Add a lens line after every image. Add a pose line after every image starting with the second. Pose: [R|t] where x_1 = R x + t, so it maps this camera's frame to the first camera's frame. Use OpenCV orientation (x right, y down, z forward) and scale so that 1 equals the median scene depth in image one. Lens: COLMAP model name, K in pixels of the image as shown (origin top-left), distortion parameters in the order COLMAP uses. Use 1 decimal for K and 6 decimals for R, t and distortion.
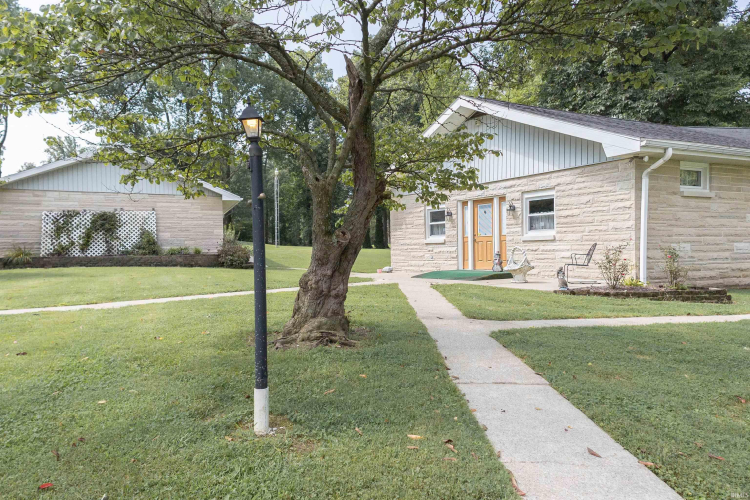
lens RADIAL K [[563.0, 0, 375.3], [0, 563.0, 251.6], [0, 0, 1]] dist [-0.003592, -0.014376]
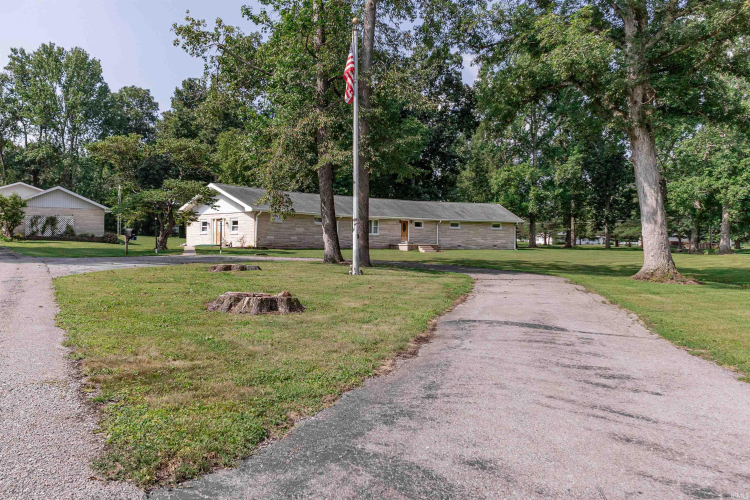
lens RADIAL K [[563.0, 0, 378.3], [0, 563.0, 246.8], [0, 0, 1]] dist [-0.003592, -0.014376]
pose [[0.952260, 0.020385, 0.304606, 0.077239], [-0.021011, 0.999778, -0.001223, 0.026272], [-0.304563, -0.005236, 0.952478, -1.575039]]
